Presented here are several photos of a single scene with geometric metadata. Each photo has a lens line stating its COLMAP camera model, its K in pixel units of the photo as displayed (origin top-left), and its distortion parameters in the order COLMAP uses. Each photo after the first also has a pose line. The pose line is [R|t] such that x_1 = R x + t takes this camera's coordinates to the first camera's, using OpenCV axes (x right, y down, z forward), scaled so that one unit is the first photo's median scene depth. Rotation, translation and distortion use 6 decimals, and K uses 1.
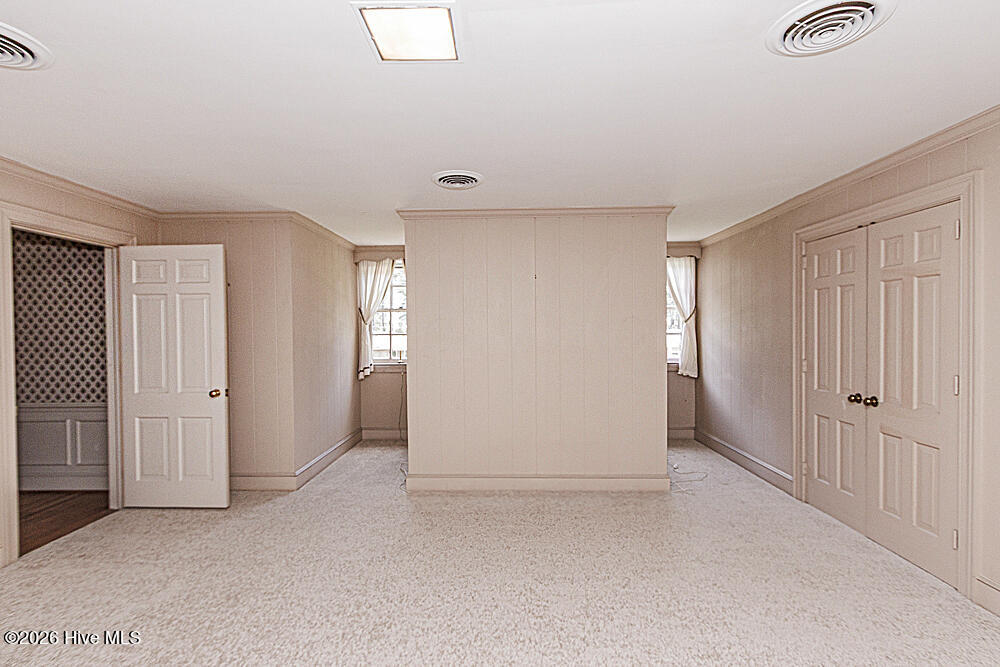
lens RADIAL K [[484.1, 0, 500.0], [0, 484.1, 333.5], [0, 0, 1]] dist [-0.002440, -0.001022]
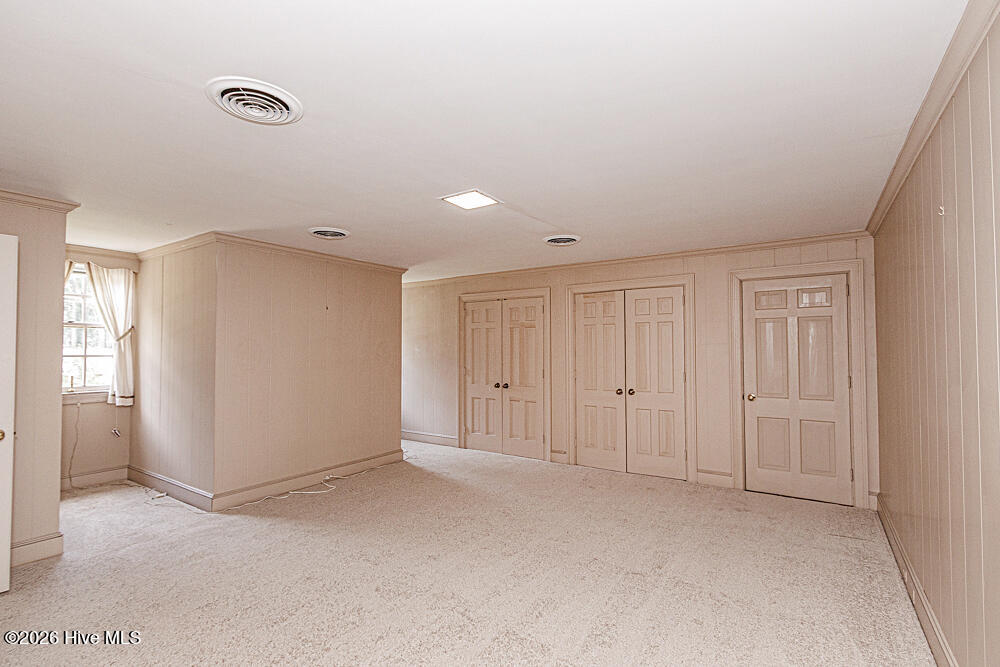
lens RADIAL K [[466.0, 0, 500.0], [0, 466.0, 333.5], [0, 0, 1]] dist [0.000985, -0.001753]
pose [[0.509085, 0.033160, 0.860077, -0.798889], [0.003550, 0.999168, -0.040624, -0.001346], [-0.860709, 0.023735, 0.508544, 0.004402]]
